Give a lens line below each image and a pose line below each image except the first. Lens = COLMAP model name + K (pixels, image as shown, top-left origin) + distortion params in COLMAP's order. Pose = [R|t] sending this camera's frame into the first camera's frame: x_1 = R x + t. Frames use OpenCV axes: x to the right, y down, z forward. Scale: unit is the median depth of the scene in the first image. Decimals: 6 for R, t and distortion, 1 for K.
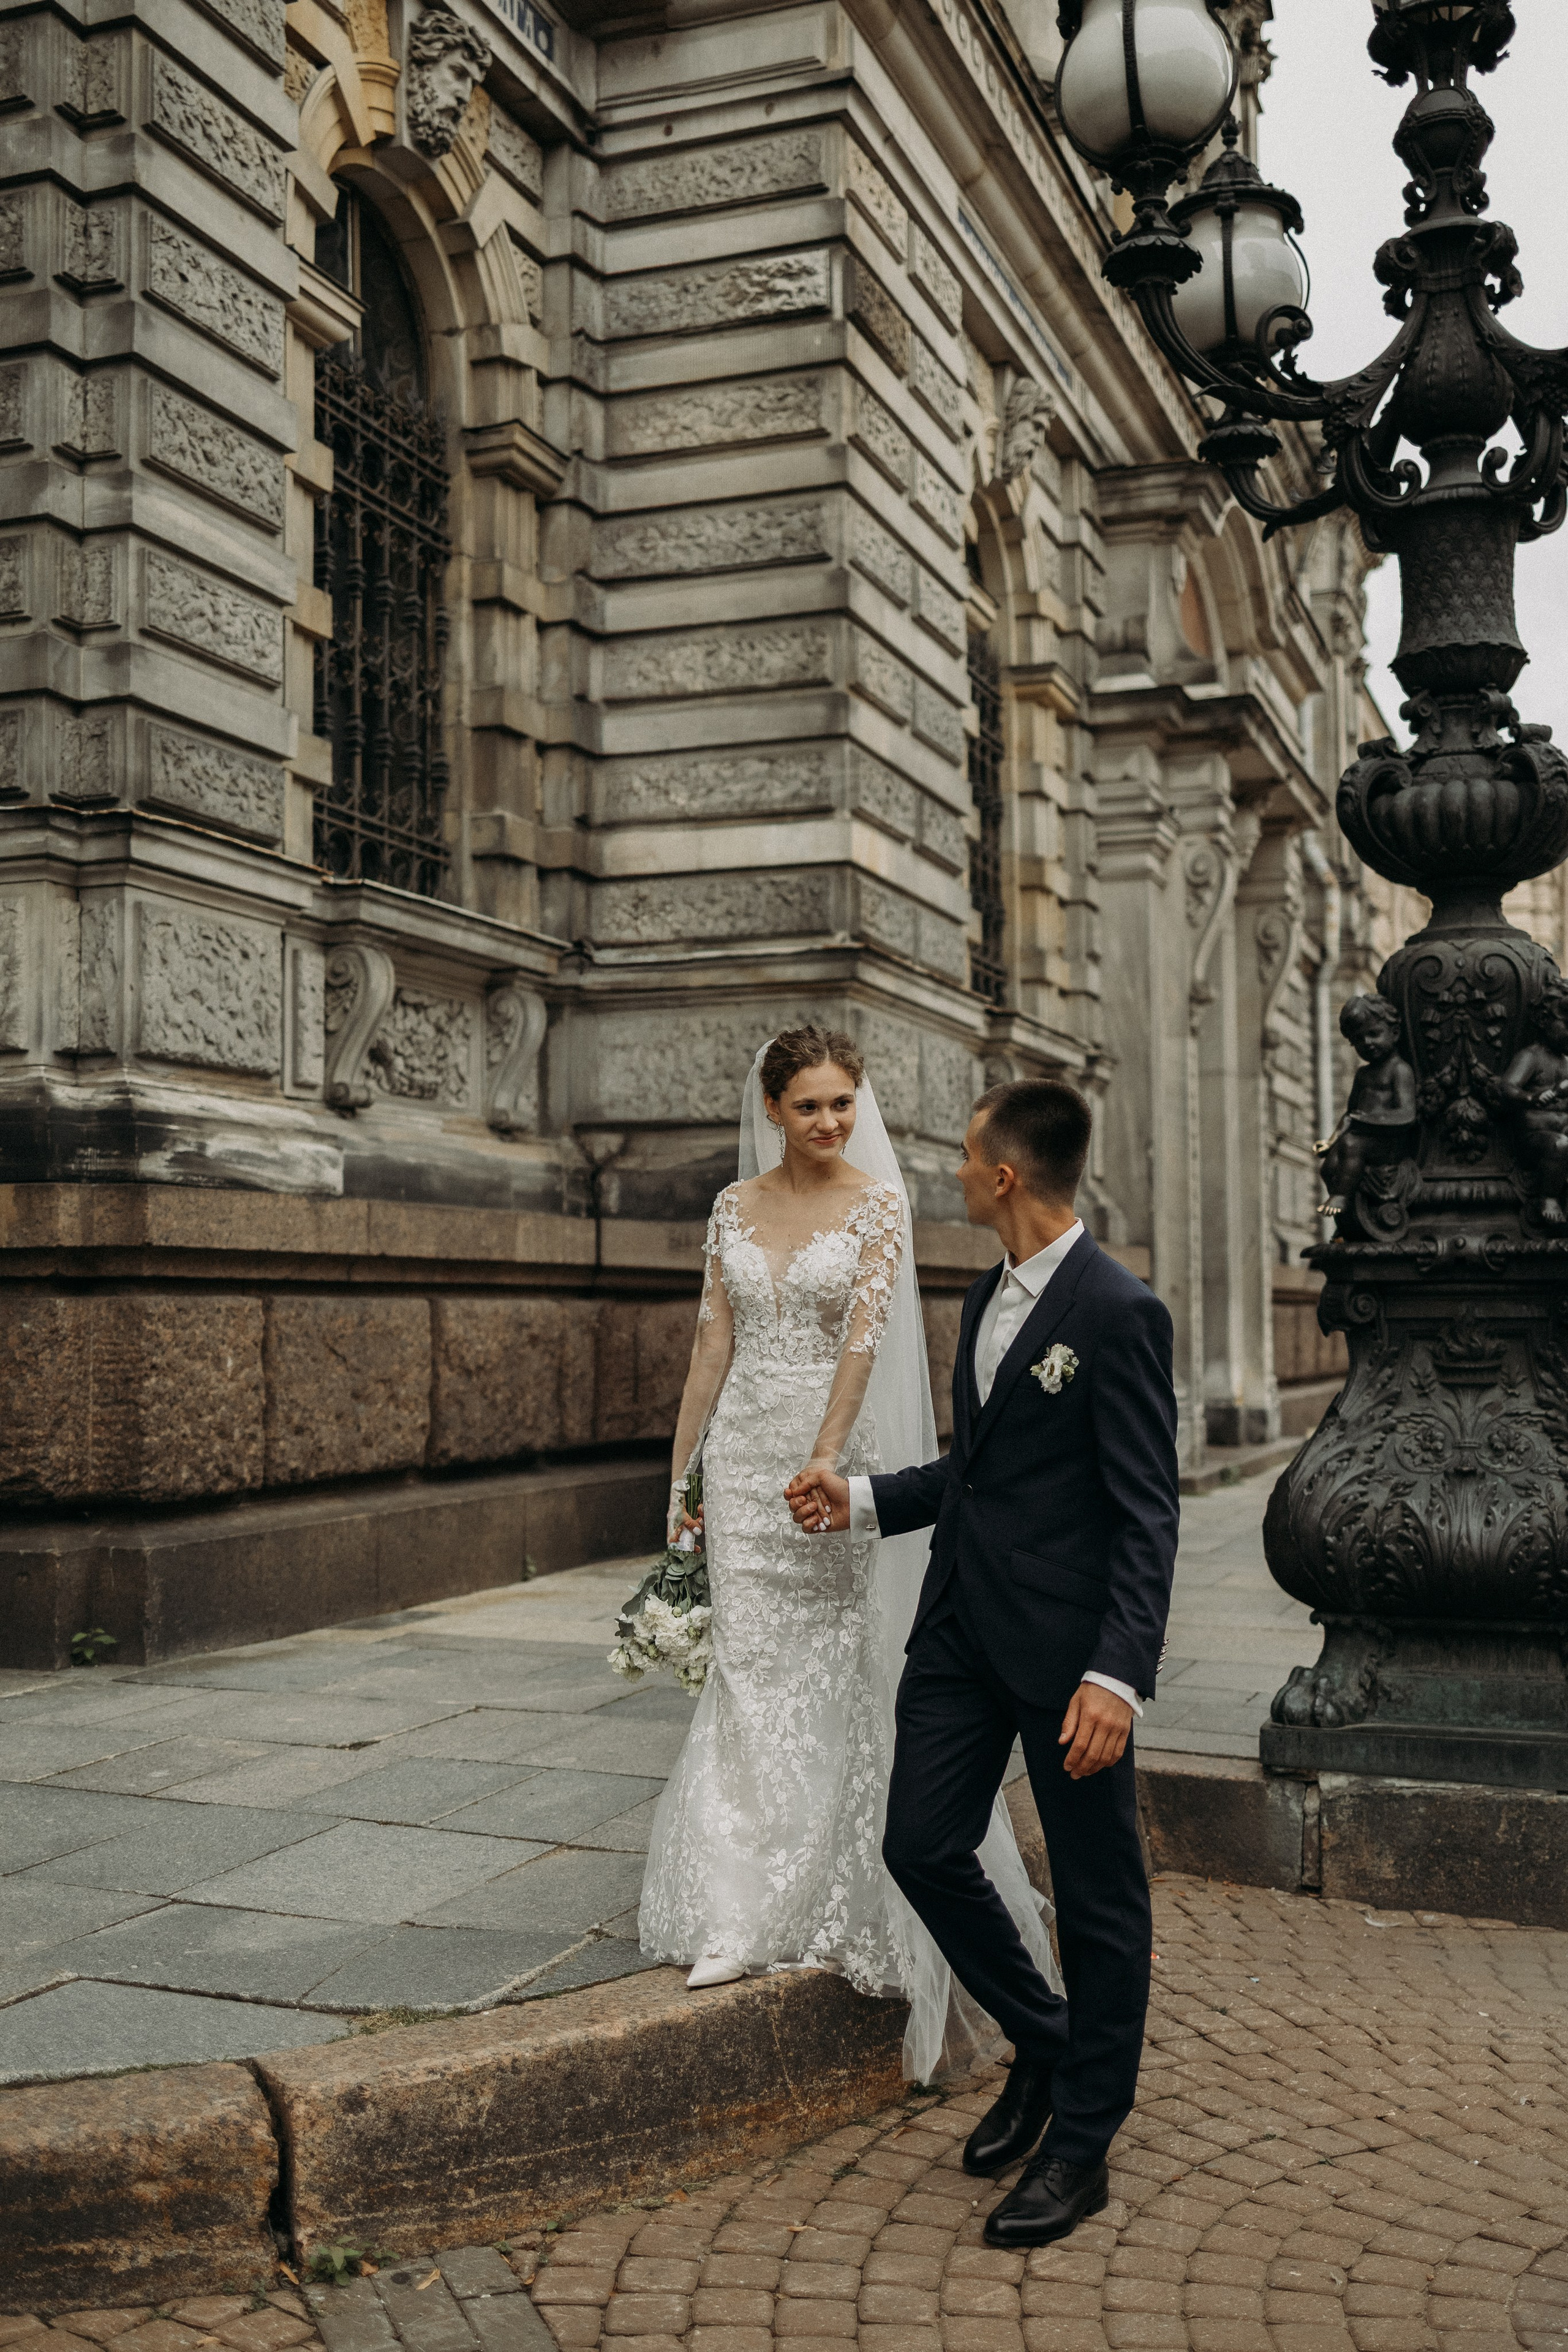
lens RADIAL K [[2451.2, 0, 863.7], [0, 2451.2, 1151.8], [0, 0, 1]] dist [0.013763, 0.011288]
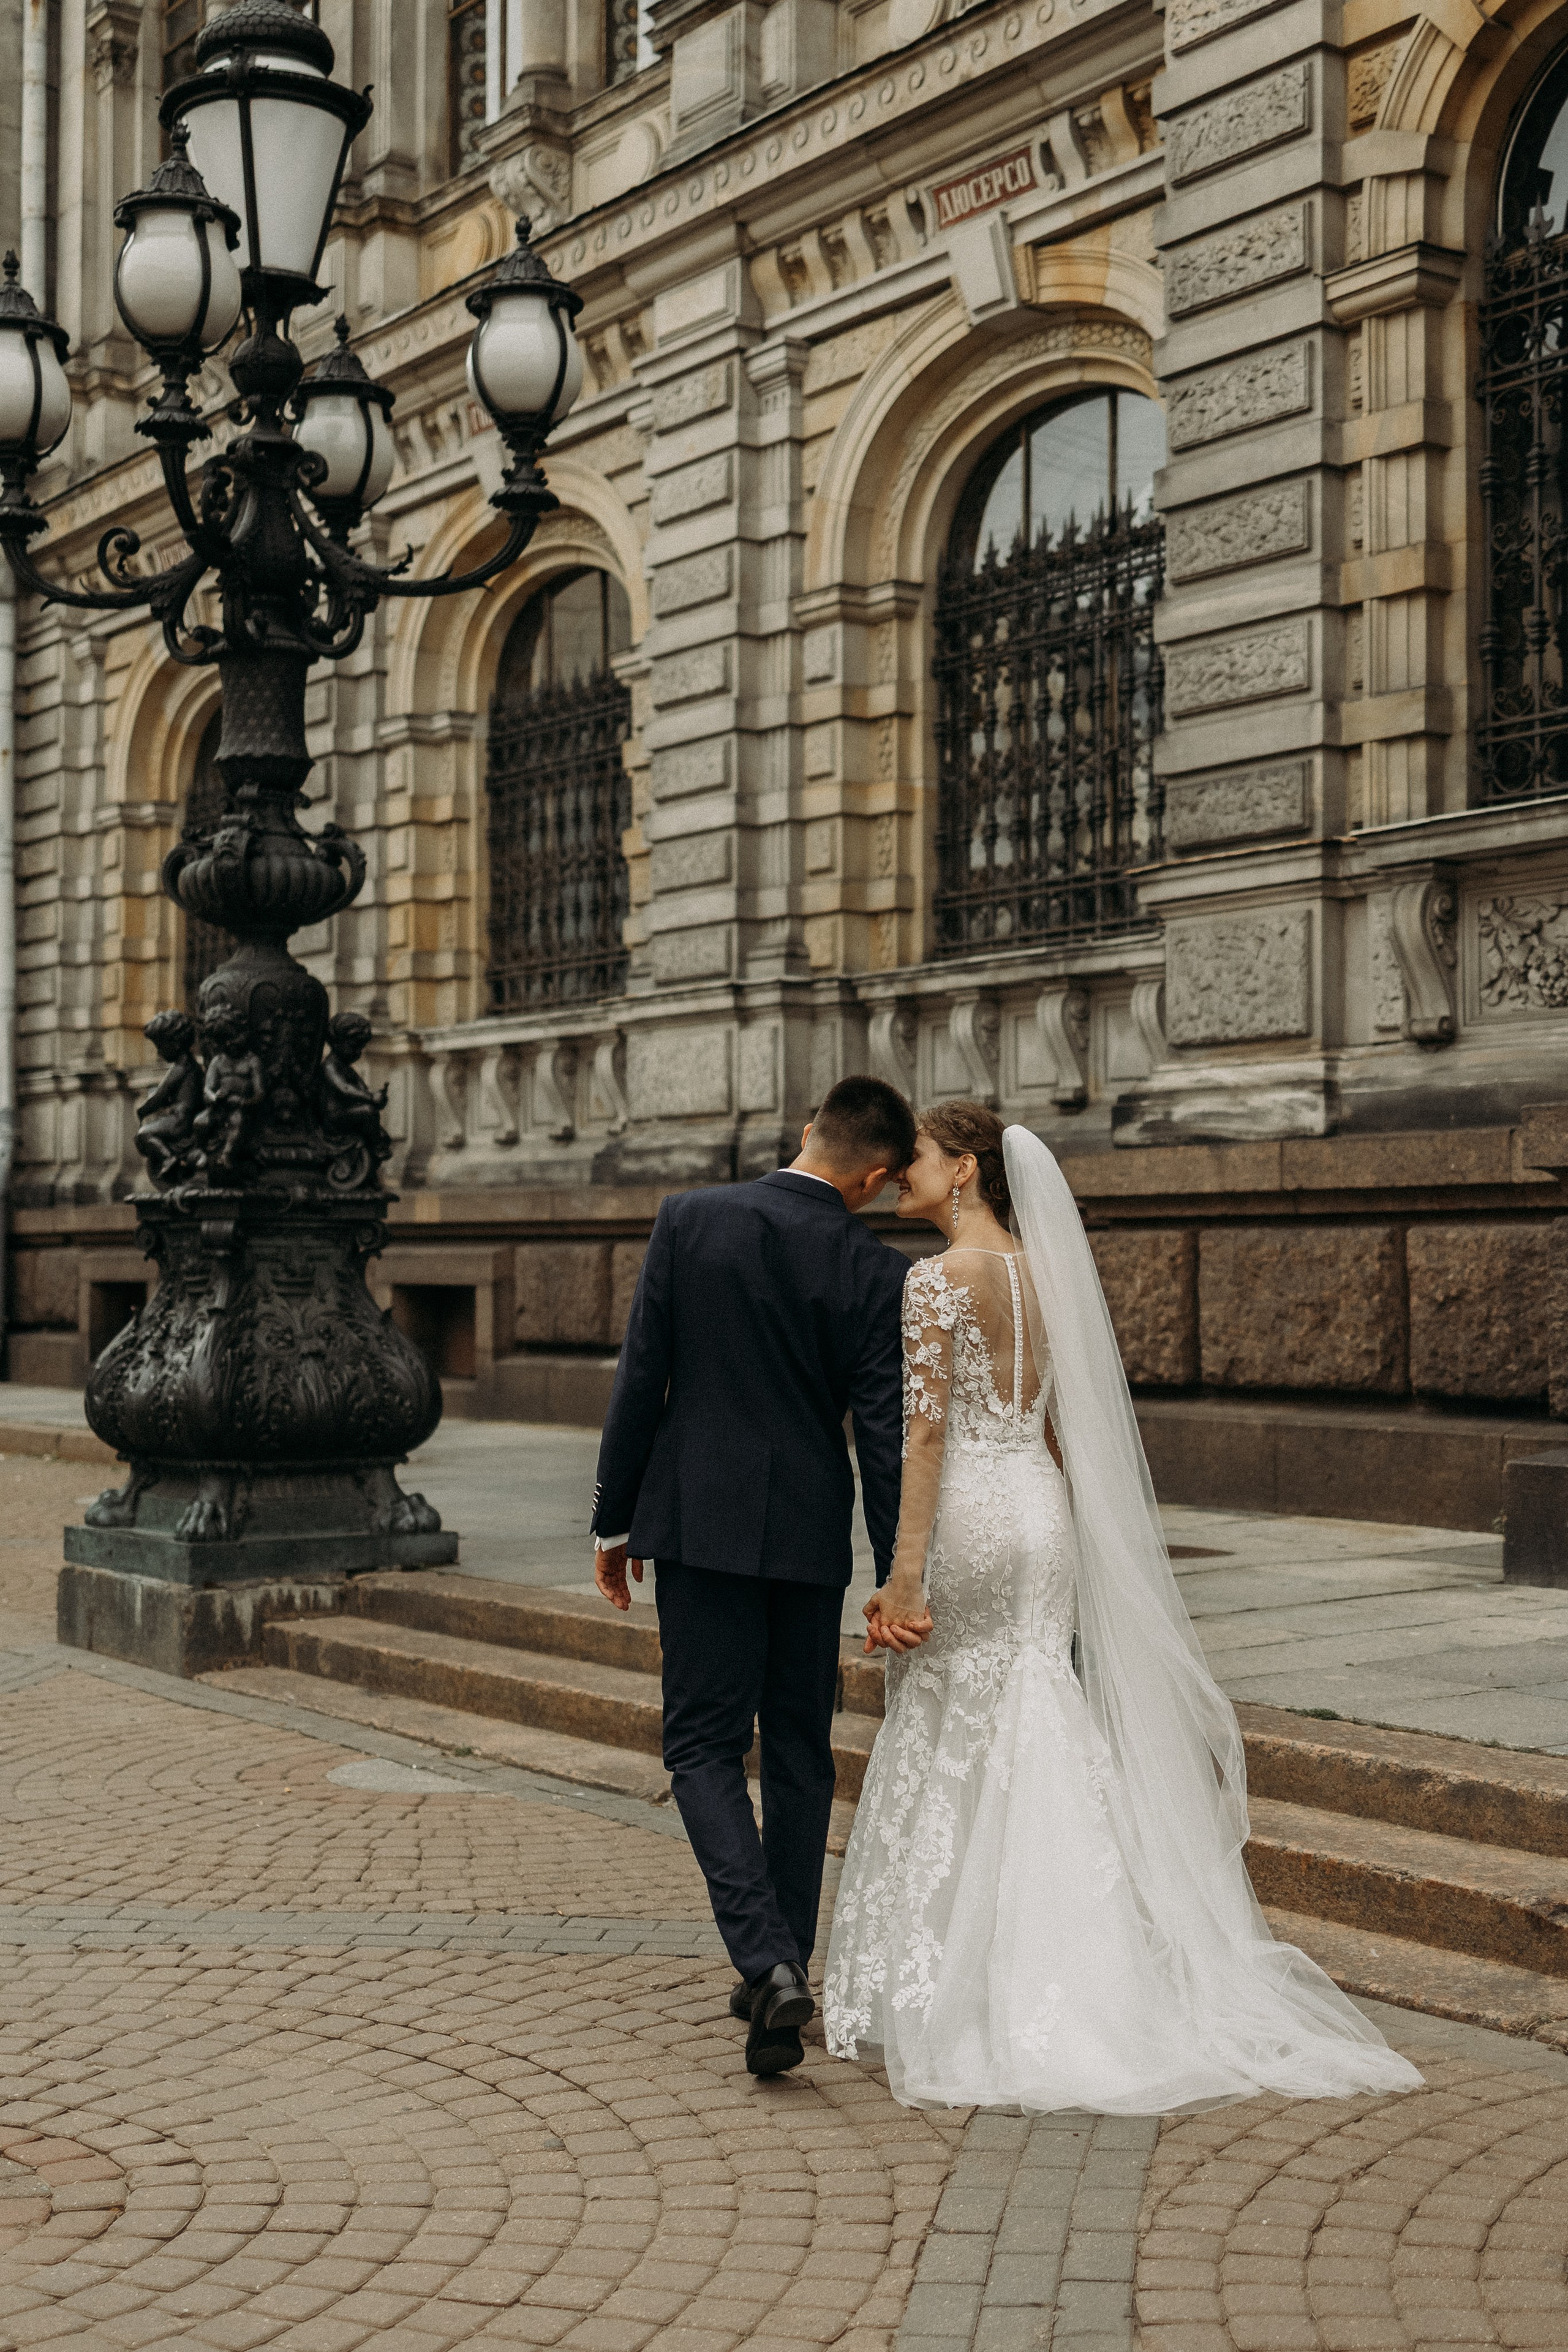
lens RADIAL K [[2962.0, 0, 753.7], [0, 2962.0, 1190.1], [0, 0, 1]] dist [0.009967, -0.009346]
pose [[-0.583939, -0.010684, -0.811727, 1.044836], [0.063913, 0.996205, -0.059089, 0.108044], [0.809278, -0.086384, -0.581040, 1.621066]]
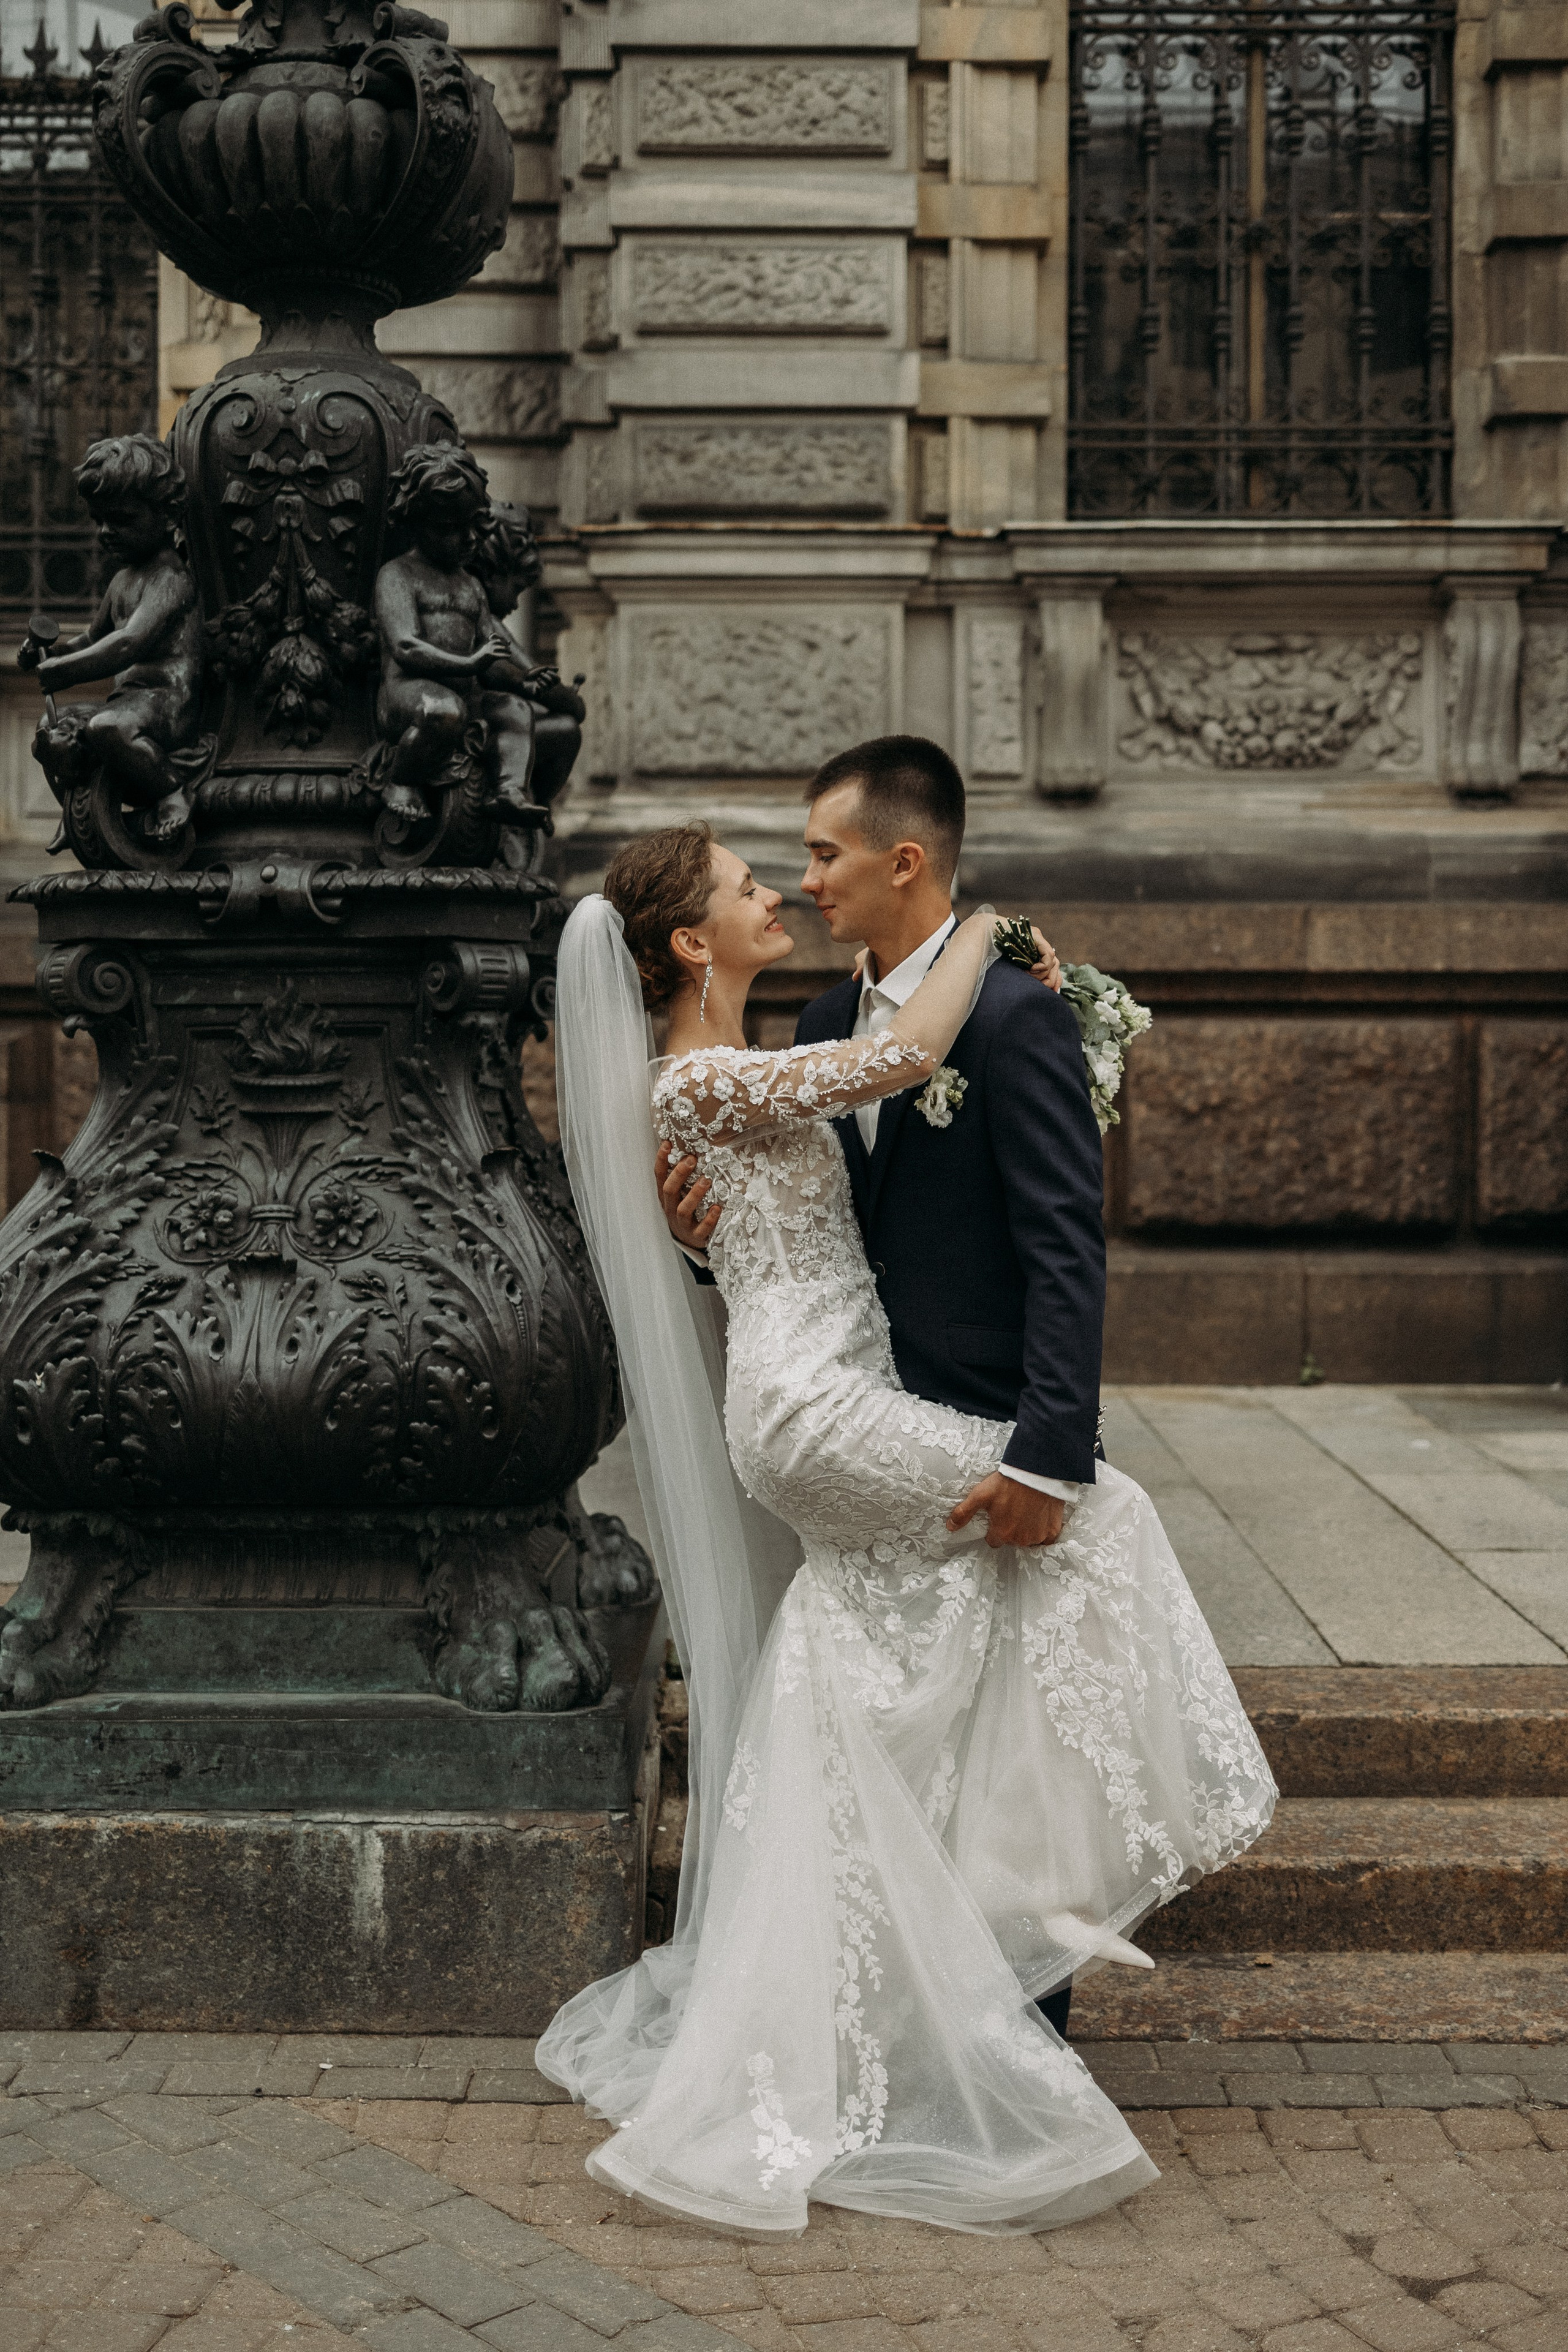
lens RADIAL K [[2559.9, 0, 836.5], [0, 2559.9, 1063.7], [0, 0, 1]] dist [0.018163, 0.007215]
pose [[0.321769, 0.004815, -0.946806, 0.652207], [0.060365, 0.997848, 0.025589, 0.050982], [0.944892, -0.065387, 0.320786, 0.694988]]
